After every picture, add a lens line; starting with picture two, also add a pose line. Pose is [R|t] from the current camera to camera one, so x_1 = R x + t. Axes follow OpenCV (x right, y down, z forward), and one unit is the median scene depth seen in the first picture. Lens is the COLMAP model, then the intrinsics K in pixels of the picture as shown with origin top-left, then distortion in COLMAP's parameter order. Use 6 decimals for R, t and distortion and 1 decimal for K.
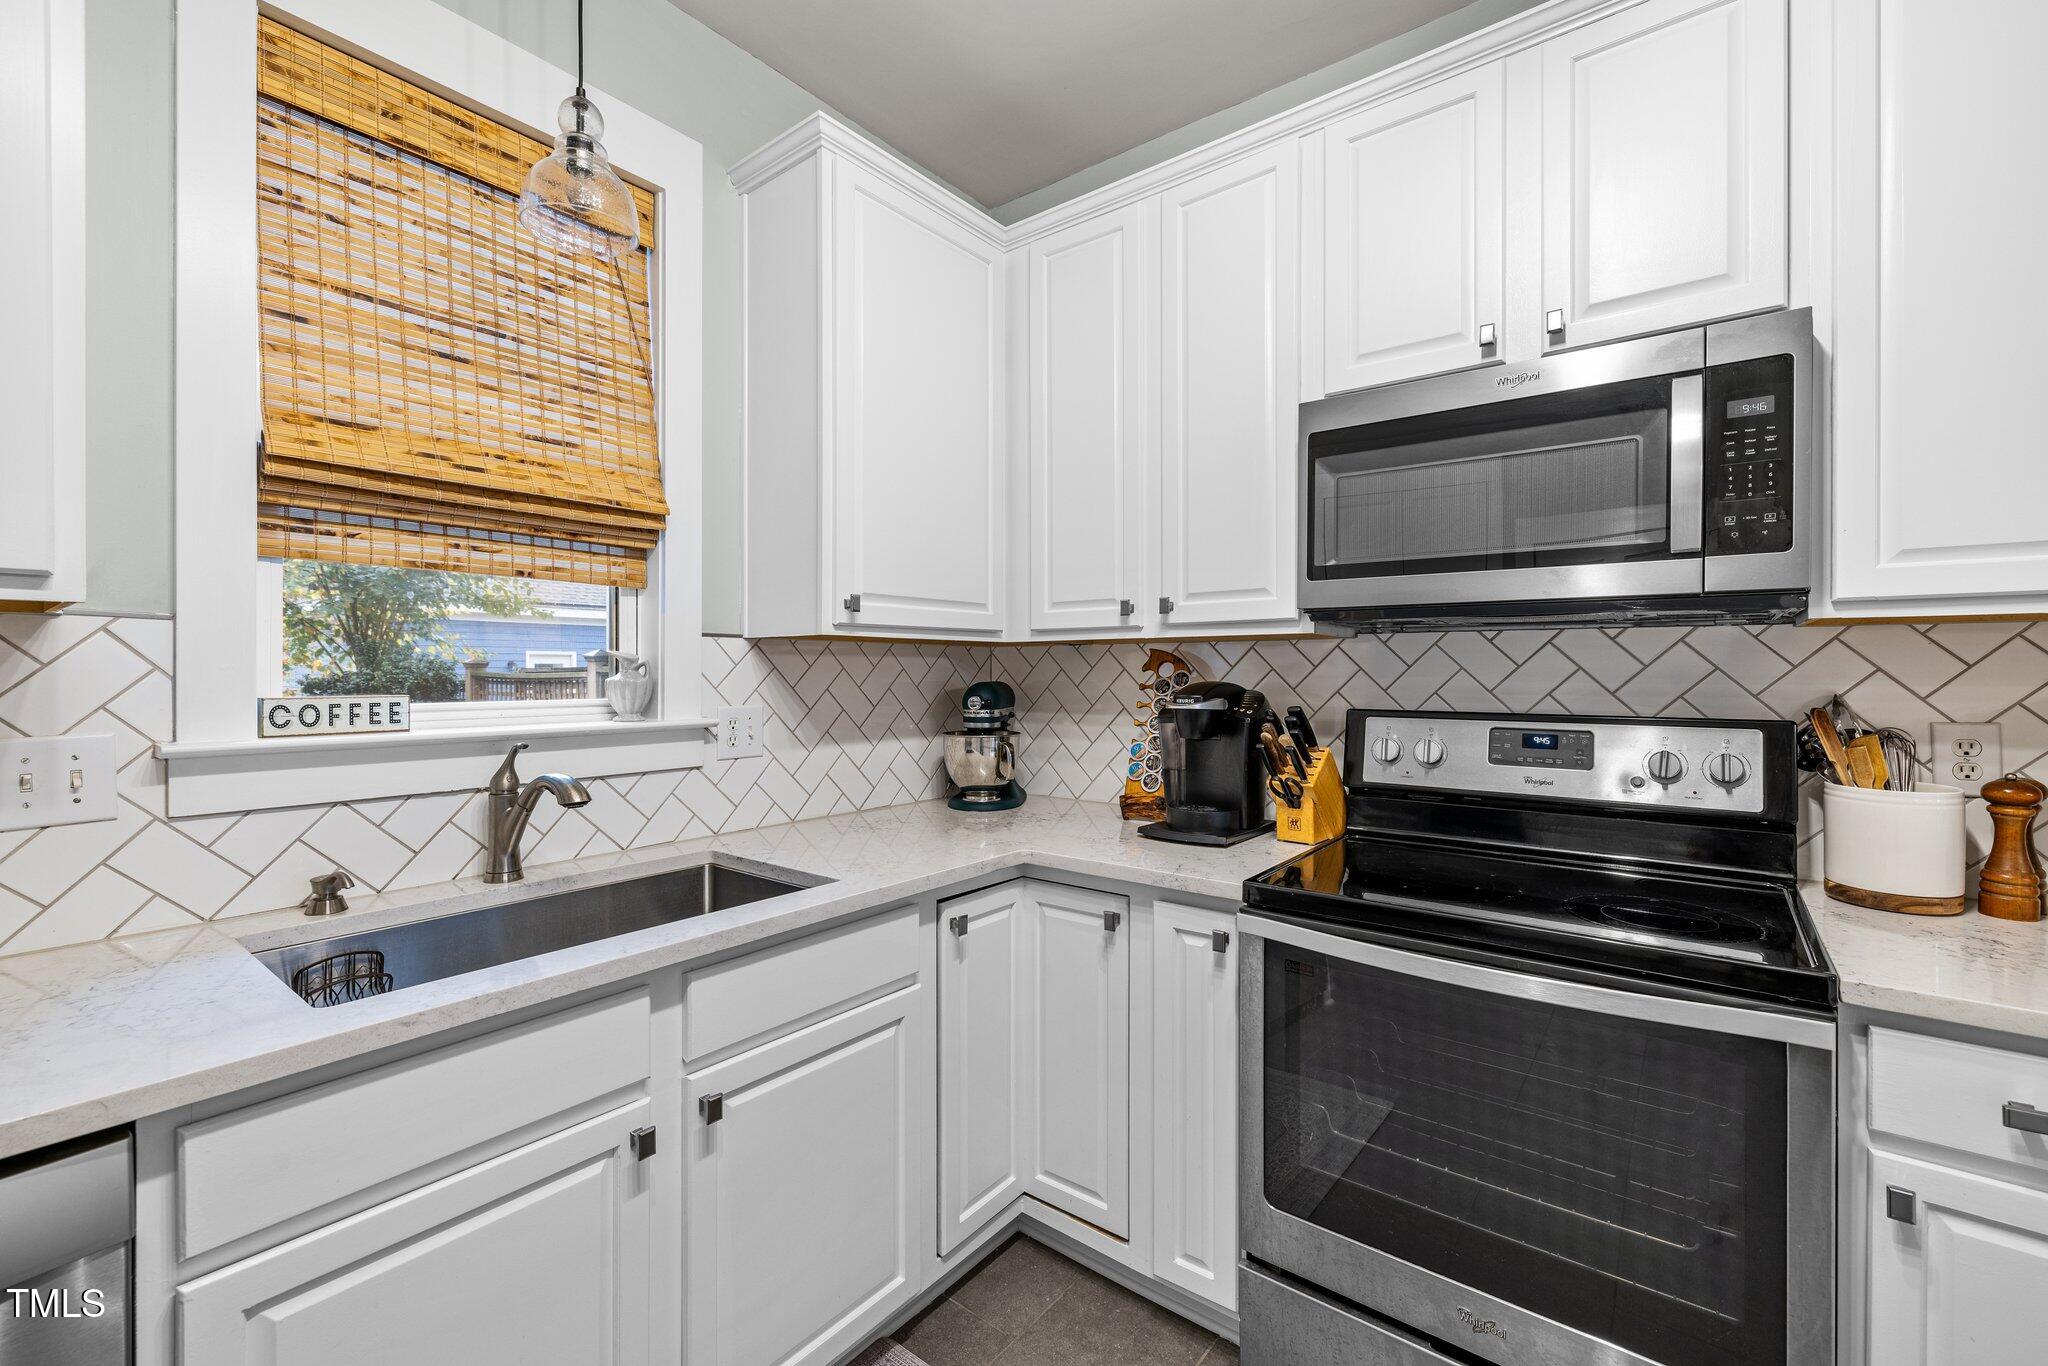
lens RADIAL K [[866.7, 0, 1027.6], [0, 866.7, 677.2], [0, 0, 1]] dist [-0.001994, 0.000771]
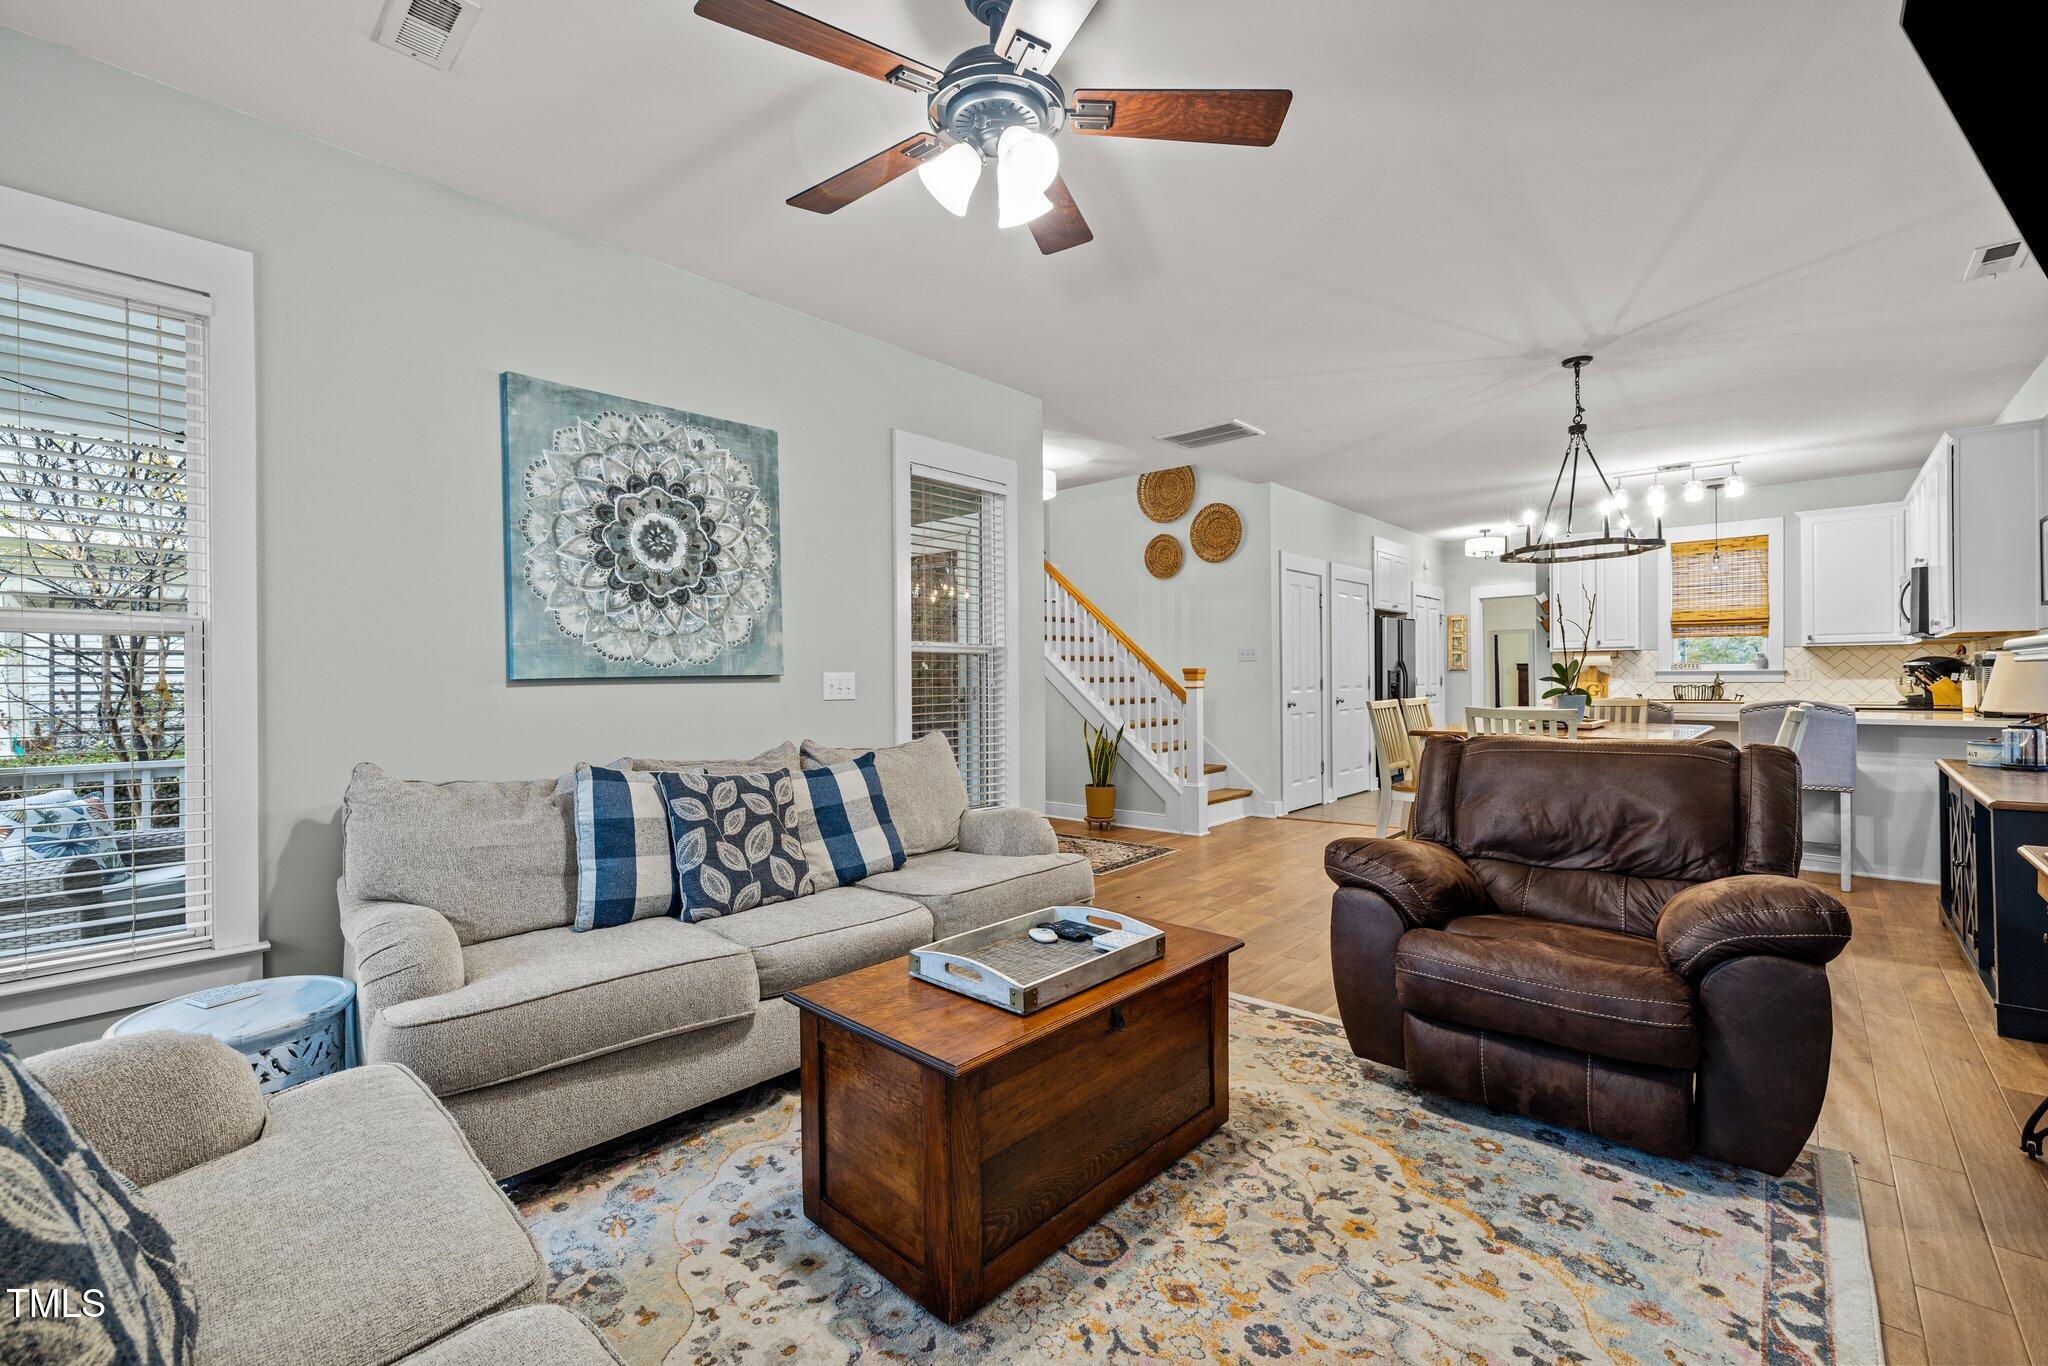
lens RADIAL K [[866.7, 0, 1021.8], [0, 866.7, 676.2], [0, 0, 1]] dist [-0.001994, 0.000771]
pose [[-0.073620, 0.004786, -0.997275, 3.732155], [0.005096, 0.999977, 0.004423, 0.045534], [0.997273, -0.004757, -0.073643, -2.087441]]
